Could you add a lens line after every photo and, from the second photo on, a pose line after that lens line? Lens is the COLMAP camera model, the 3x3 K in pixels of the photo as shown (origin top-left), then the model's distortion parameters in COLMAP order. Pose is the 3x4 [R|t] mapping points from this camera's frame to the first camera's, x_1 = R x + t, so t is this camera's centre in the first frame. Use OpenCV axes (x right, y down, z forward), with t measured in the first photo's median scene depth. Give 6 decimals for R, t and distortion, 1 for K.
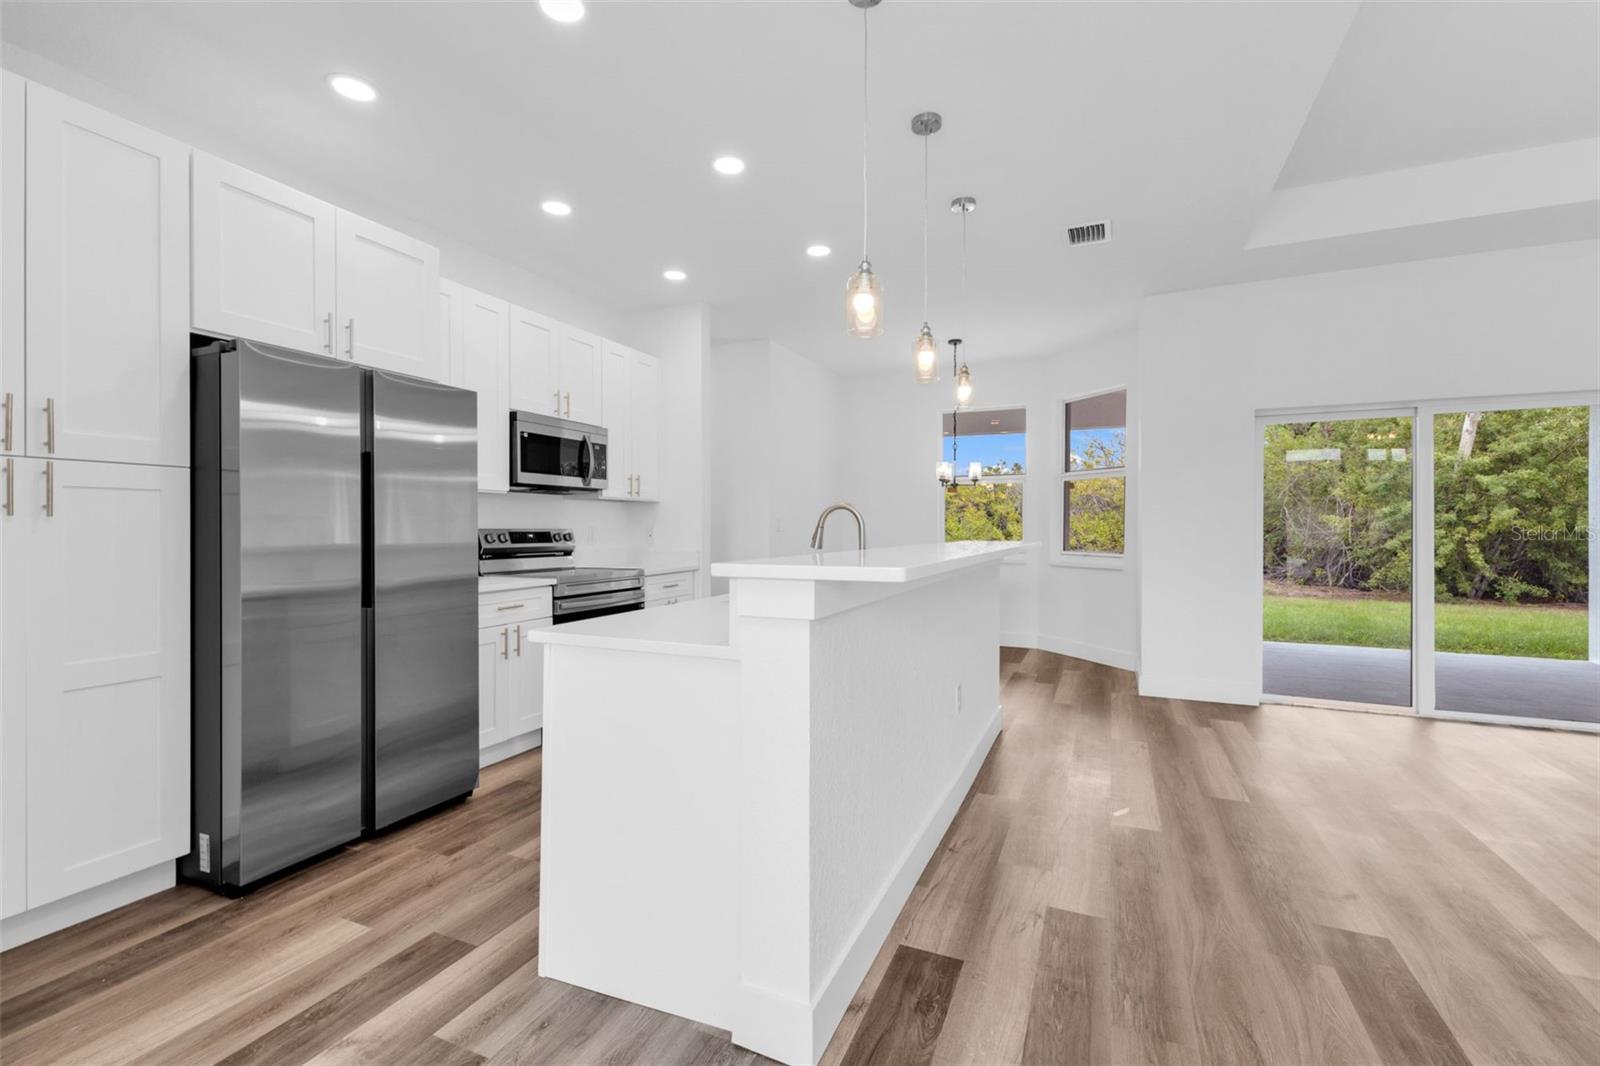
lens RADIAL K [[697.0, 0, 804.3], [0, 697.0, 531.8], [0, 0, 1]] dist [0.006538, -0.000110]
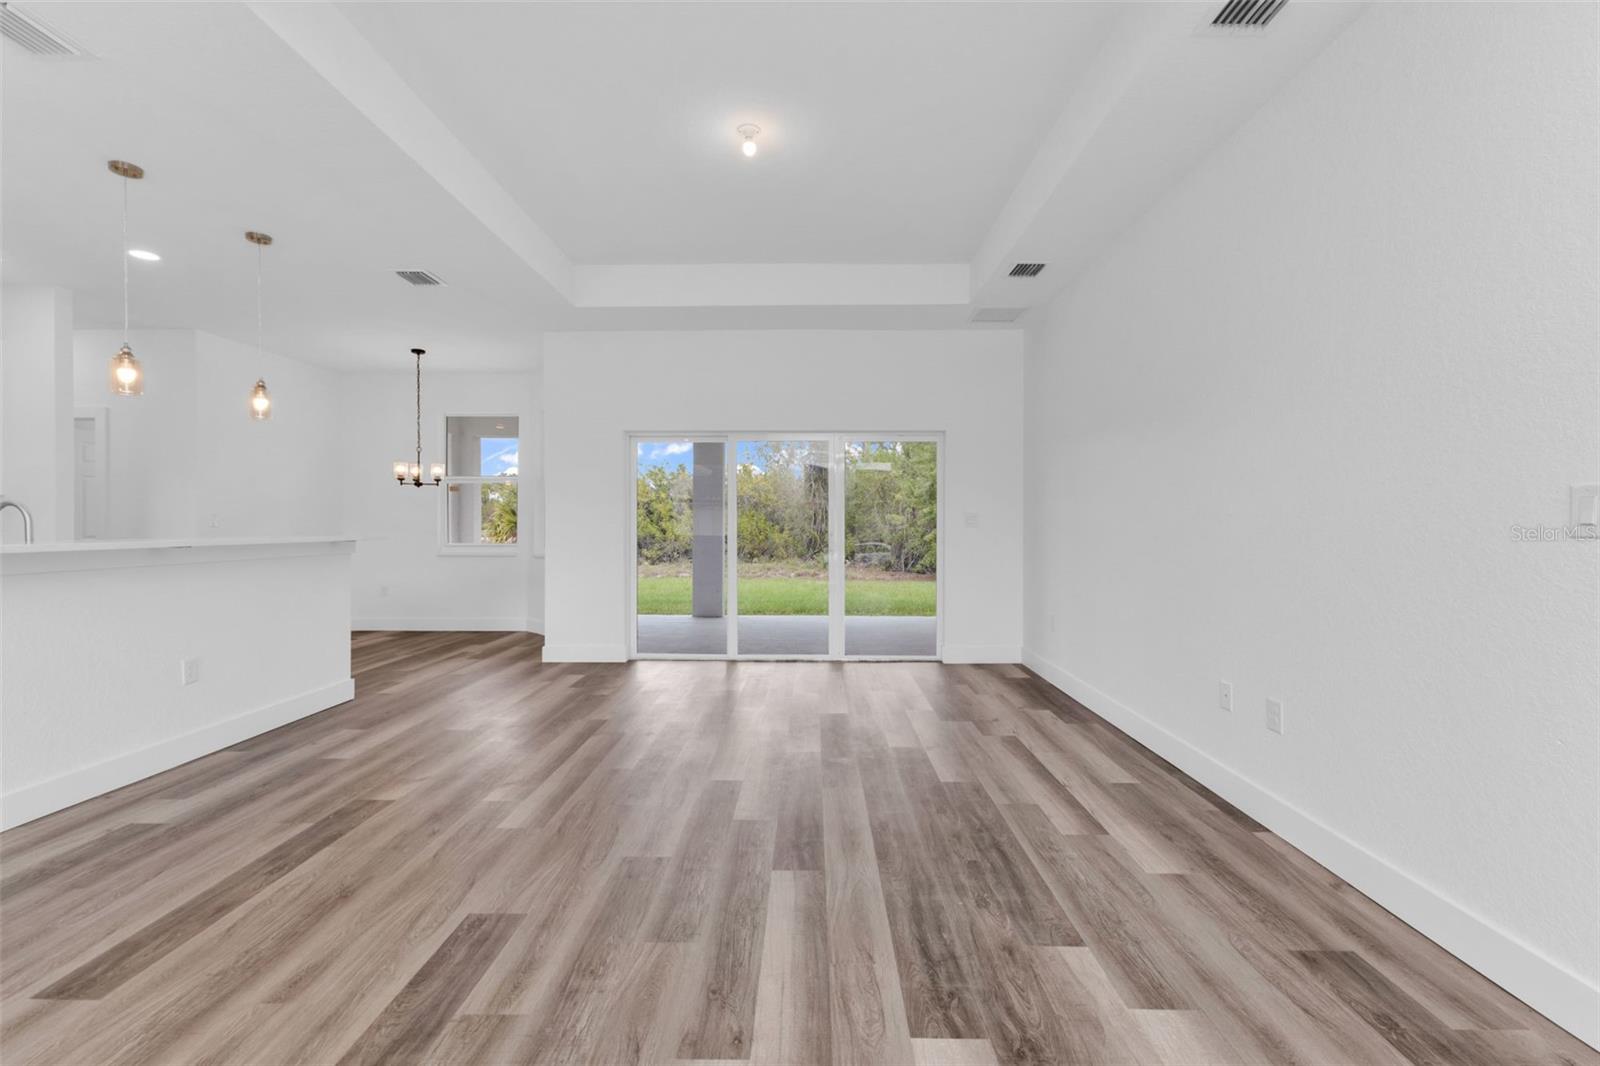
lens RADIAL K [[690.6, 0, 807.9], [0, 690.6, 531.2], [0, 0, 1]] dist [0.005124, -0.000019]
pose [[0.917912, -0.003813, 0.396766, 0.487389], [0.002287, 0.999988, 0.004319, 0.003251], [-0.396778, -0.003057, 0.917910, -0.317339]]
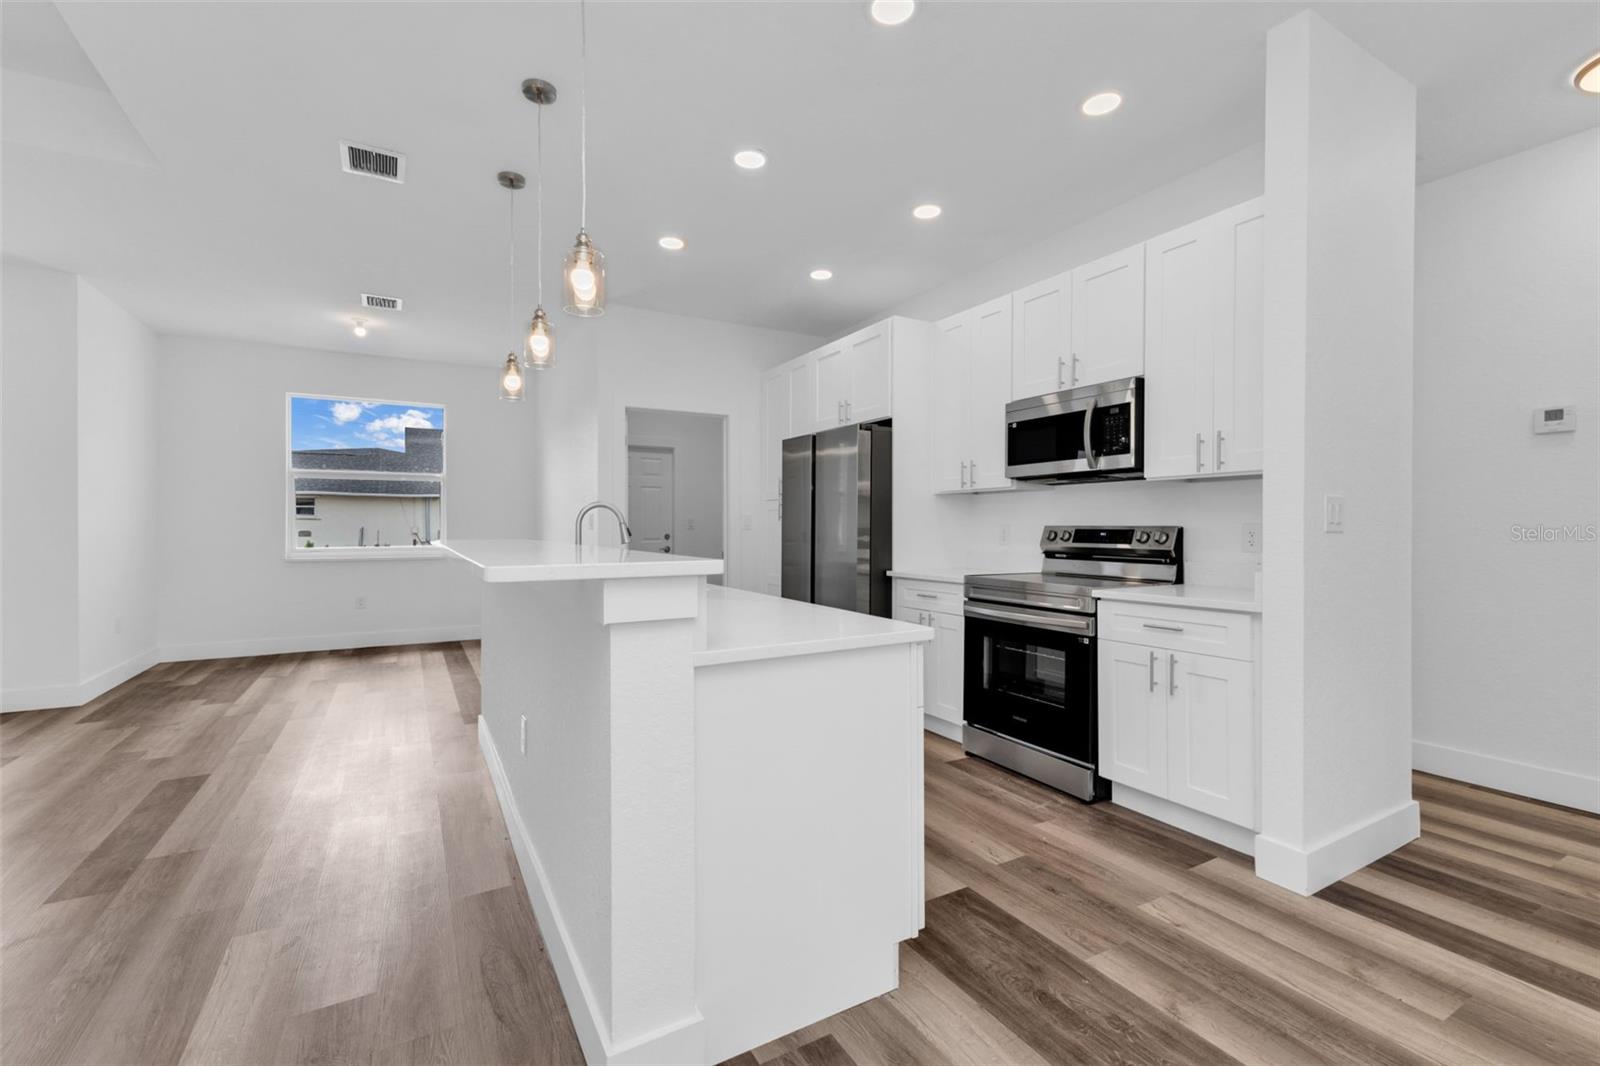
lens RADIAL K [[707.9, 0, 804.4], [0, 707.9, 521.3], [0, 0, 1]] dist [0.035798, -0.010578]
pose [[-0.599582, -0.004571, -0.800300, 0.477997], [-0.005588, 0.999983, -0.001525, -0.006373], [0.800294, 0.003558, -0.599597, 1.208924]]
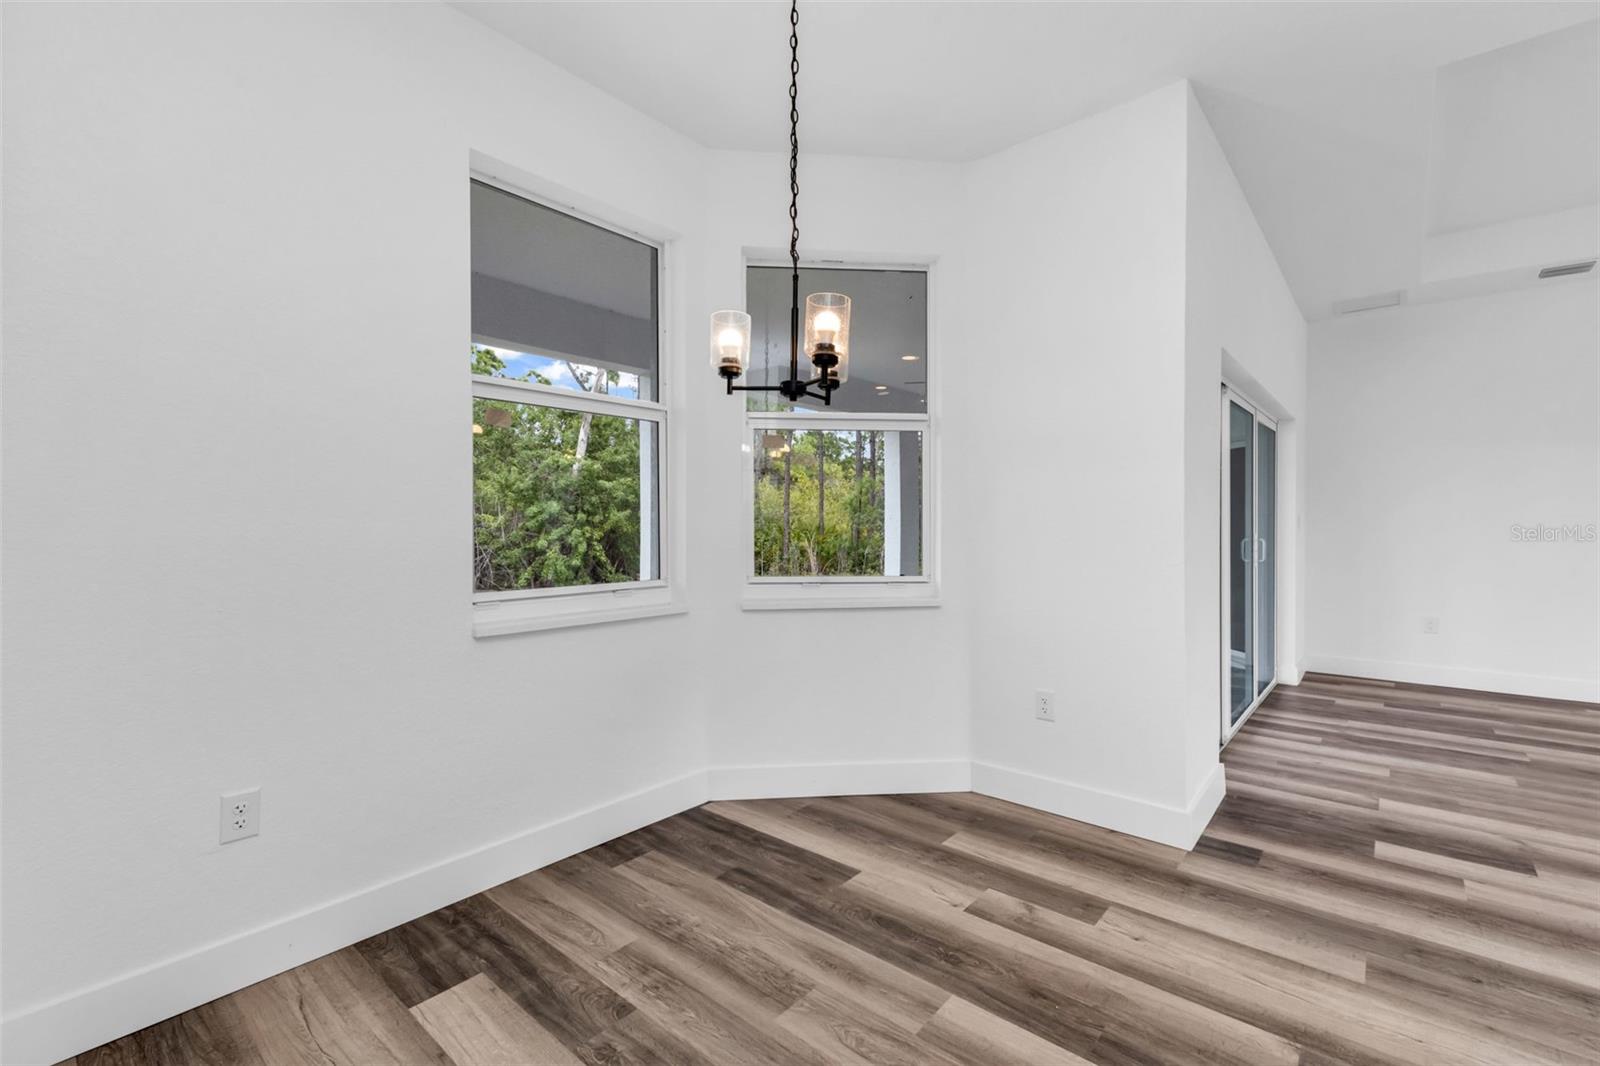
lens RADIAL K [[694.1, 0, 825.8], [0, 694.1, 536.0], [0, 0, 1]] dist [0.007406, -0.000047]
pose [[0.277750, -0.016473, 0.960512, -0.102578], [0.010608, 0.999845, 0.014080, -0.010378], [-0.960595, 0.006279, 0.277881, 1.279996]]
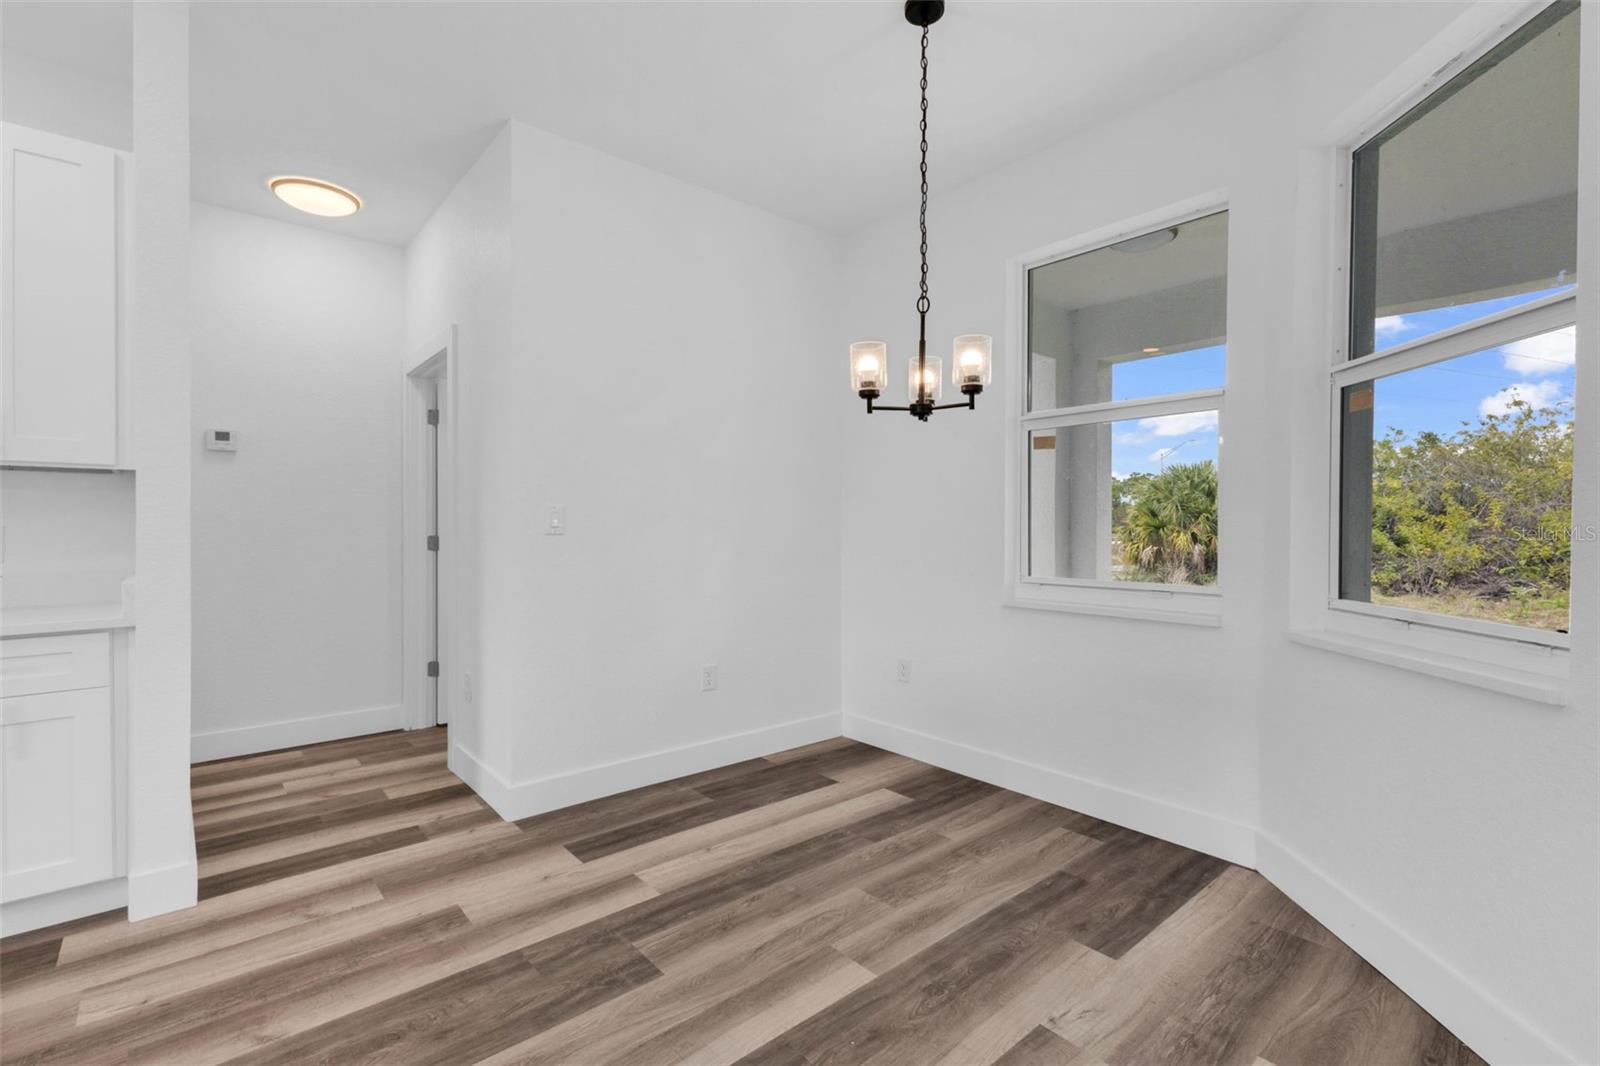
lens RADIAL K [[716.2, 0, 804.1], [0, 716.2, 529.4], [0, 0, 1]] dist [0.016364, -0.000226]
pose [[0.902171, 0.001616, -0.431375, 0.454378], [-0.004496, 0.999974, -0.005656, -0.004366], [0.431355, 0.007042, 0.902155, 0.906593]]
